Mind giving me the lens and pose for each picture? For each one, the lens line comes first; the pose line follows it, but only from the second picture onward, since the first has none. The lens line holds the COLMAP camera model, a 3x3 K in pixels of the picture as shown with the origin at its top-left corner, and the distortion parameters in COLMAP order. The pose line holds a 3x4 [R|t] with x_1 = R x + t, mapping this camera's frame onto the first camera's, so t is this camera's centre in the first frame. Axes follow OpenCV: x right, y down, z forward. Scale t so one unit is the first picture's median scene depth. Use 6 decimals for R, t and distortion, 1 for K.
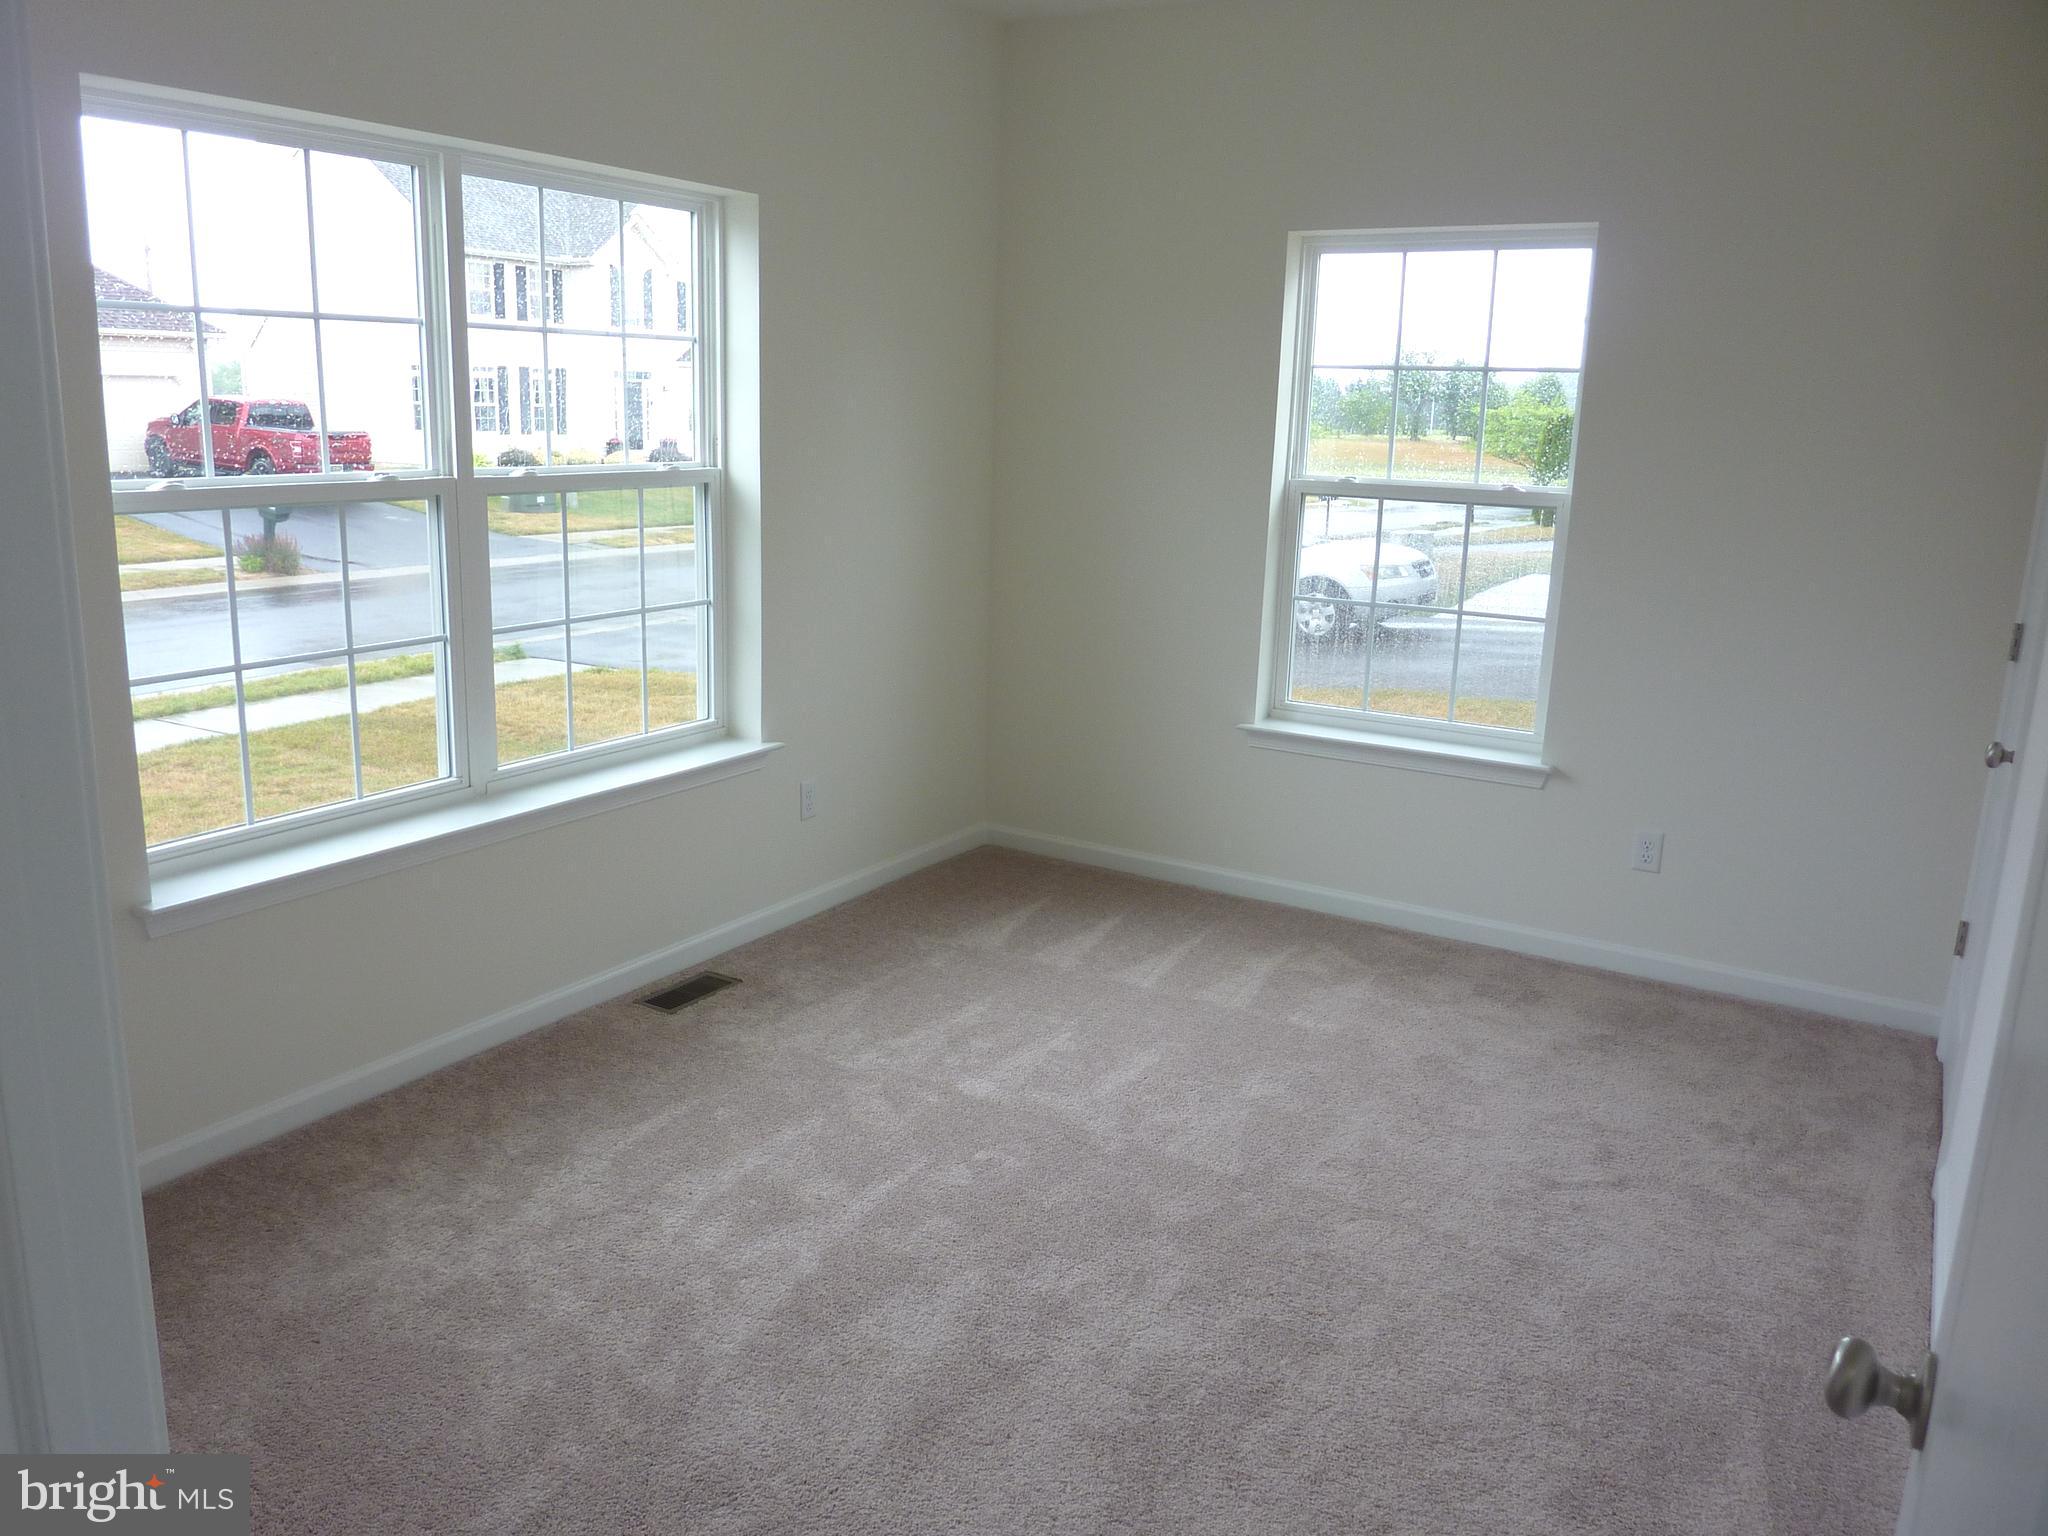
lens RADIAL K [[1556.4, 0, 1024.0], [0, 1556.4, 768.0], [0, 0, 1]] dist [0.002697, 0.002240]
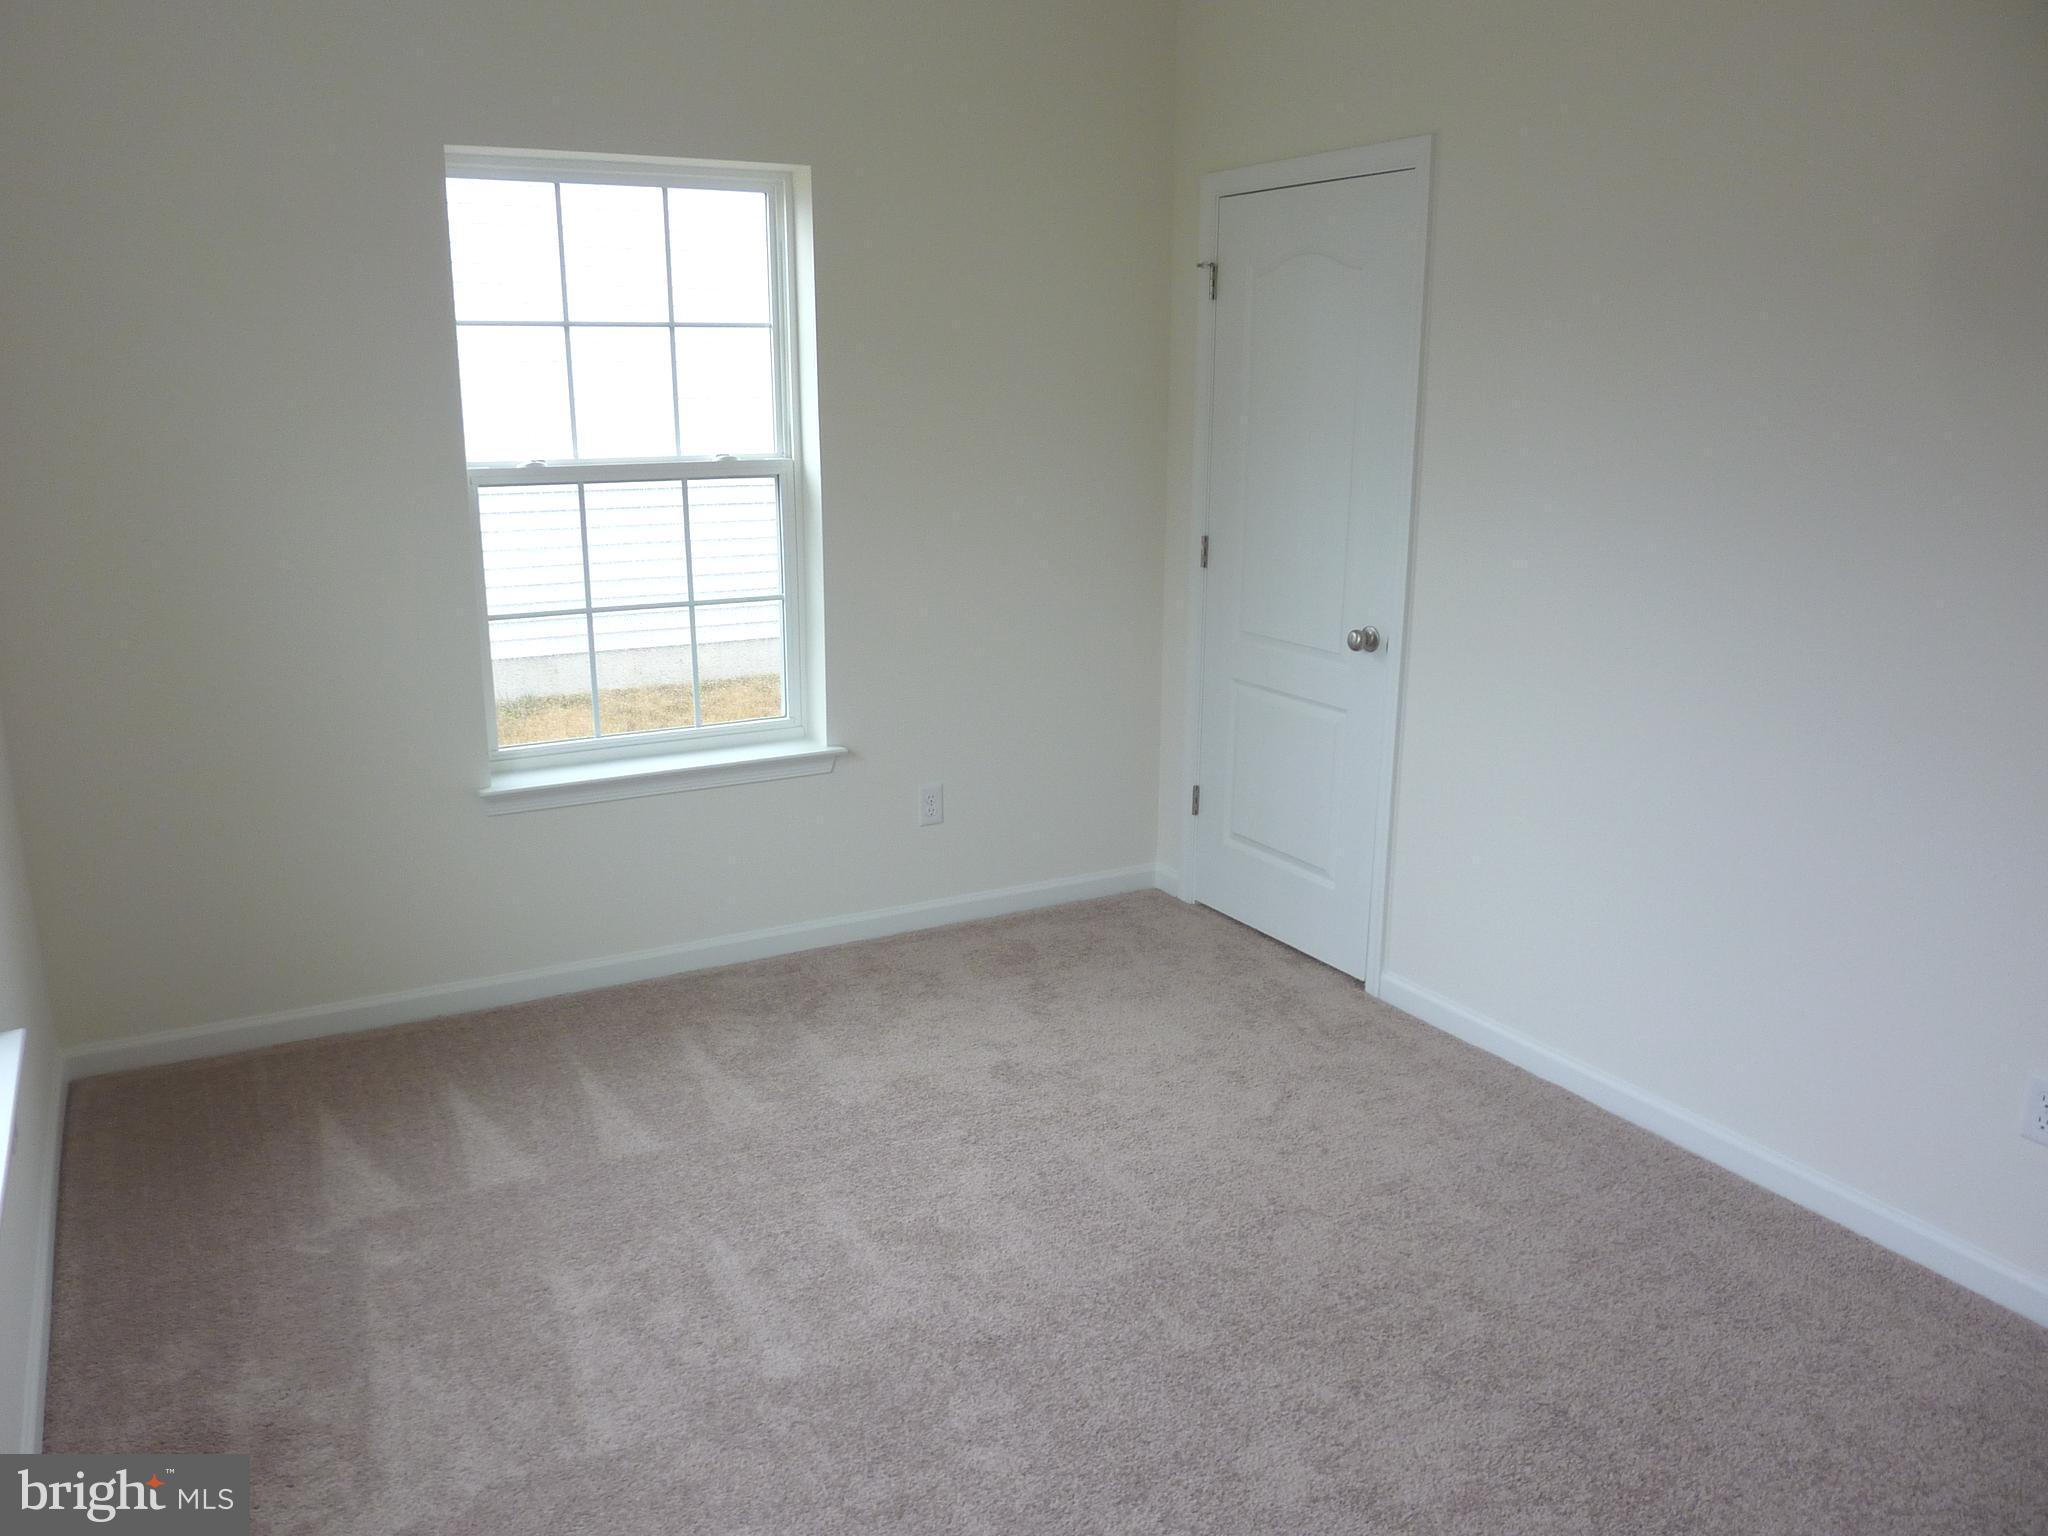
lens RADIAL K [[1521.2, 0, 1024.0], [0, 1521.2, 768.0], [0, 0, 1]] dist [0.003850, -0.068770]
pose [[0.510953, -0.242546, 0.824681, -0.385389], [0.214356, 0.965012, 0.151009, -0.107965], [-0.832454, 0.099617, 0.545067, 0.414716]]
